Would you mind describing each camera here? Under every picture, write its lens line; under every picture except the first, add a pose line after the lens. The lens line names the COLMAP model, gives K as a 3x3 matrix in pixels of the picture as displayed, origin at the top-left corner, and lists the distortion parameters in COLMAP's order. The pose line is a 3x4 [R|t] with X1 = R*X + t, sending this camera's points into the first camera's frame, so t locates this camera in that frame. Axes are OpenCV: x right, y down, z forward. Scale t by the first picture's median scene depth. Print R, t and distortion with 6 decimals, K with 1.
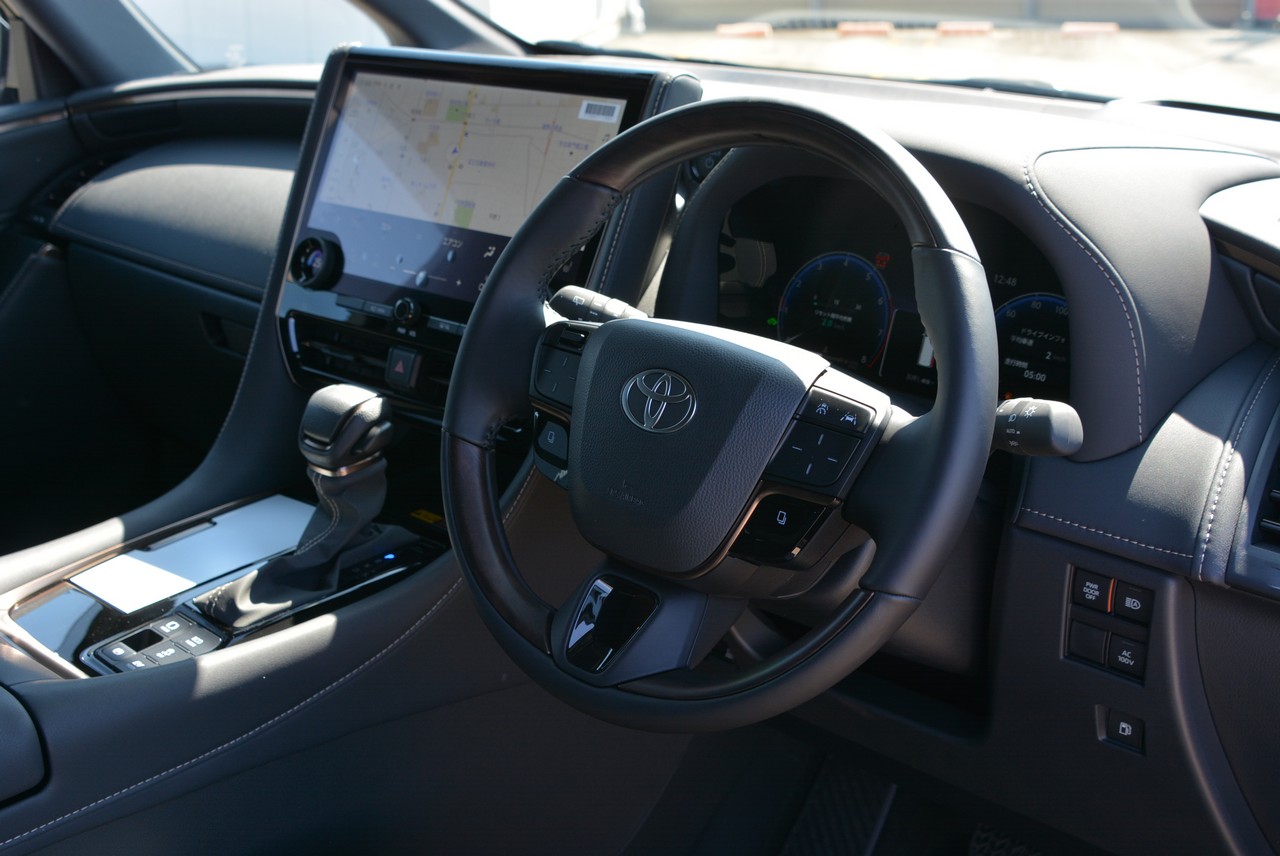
lens RADIAL K [[1606.3, 0, 640.9], [0, 1606.3, 431.2], [0, 0, 1]] dist [-0.138155, 0.000000]
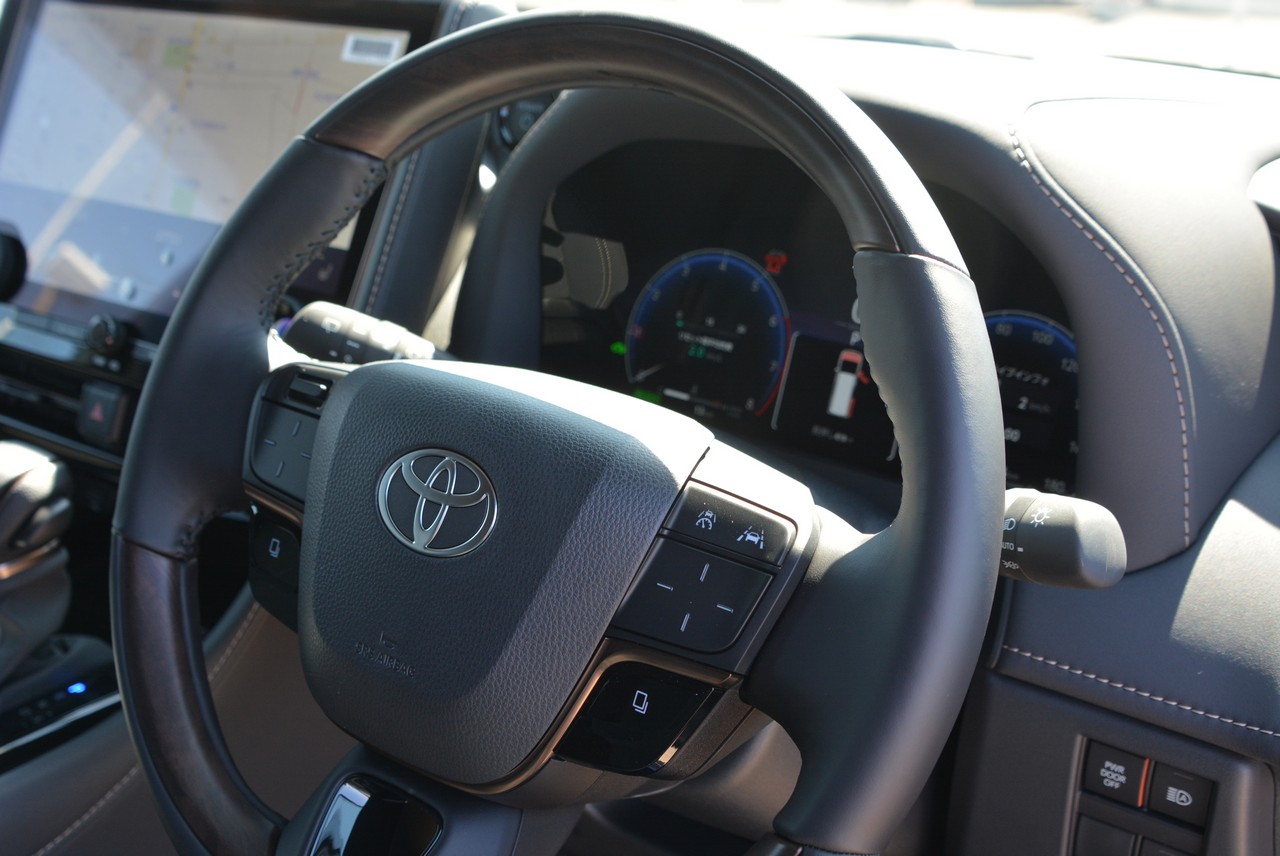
lens RADIAL K [[1606.3, 0, 640.3], [0, 1606.3, 420.1], [0, 0, 1]] dist [-0.138155, 0.000000]
pose [[0.995171, -0.009039, 0.097737, 0.026964], [0.008783, 0.999957, 0.003049, -0.047829], [-0.097761, -0.002176, 0.995208, 0.361855]]
